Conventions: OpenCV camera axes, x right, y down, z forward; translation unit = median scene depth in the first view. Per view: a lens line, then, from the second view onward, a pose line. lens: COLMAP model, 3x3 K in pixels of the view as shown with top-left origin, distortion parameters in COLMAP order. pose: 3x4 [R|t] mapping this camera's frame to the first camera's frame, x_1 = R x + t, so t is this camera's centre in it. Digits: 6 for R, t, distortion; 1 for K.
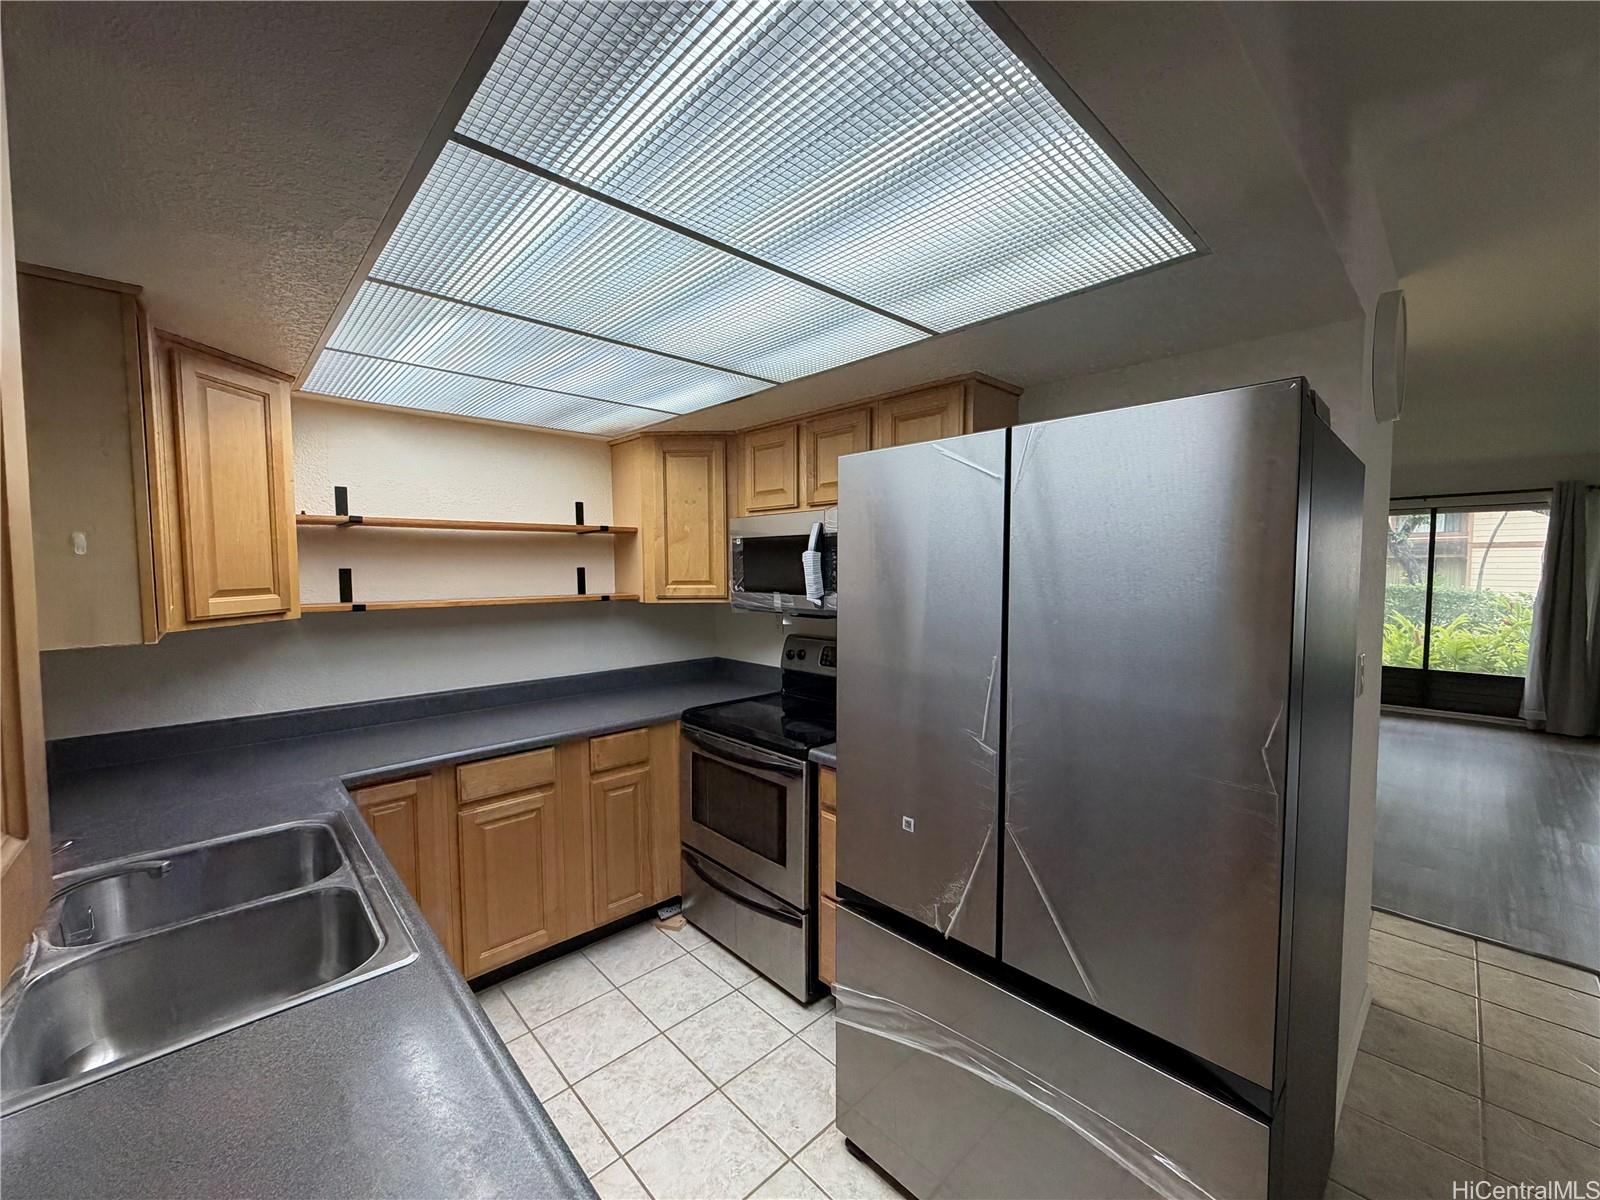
lens RADIAL K [[638.4, 0, 800.0], [0, 638.4, 600.0], [0, 0, 1]] dist [-0.001585, -0.000080]
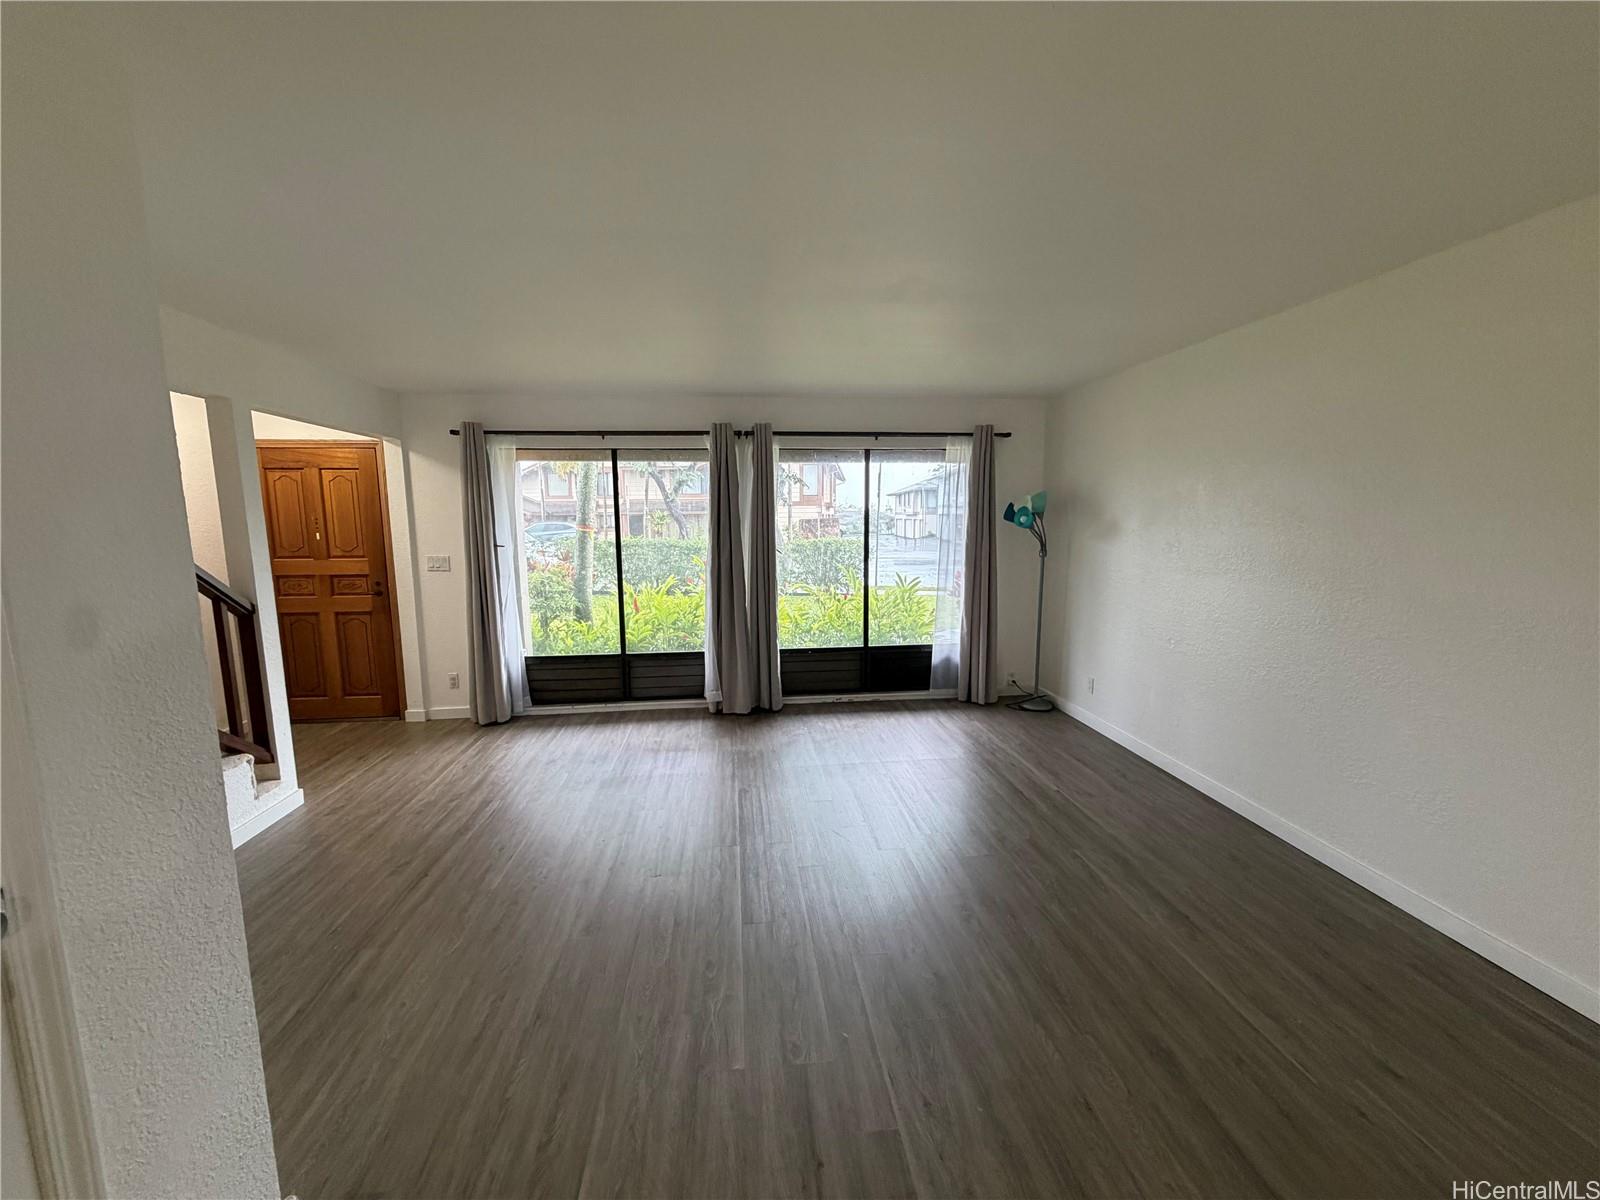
lens RADIAL K [[638.4, 0, 800.0], [0, 638.4, 600.0], [0, 0, 1]] dist [-0.001585, -0.000080]
pose [[0.600302, -0.105913, 0.792730, 0.541721], [0.051993, 0.994264, 0.093466, -0.025338], [-0.798082, -0.014891, 0.602365, 0.378370]]
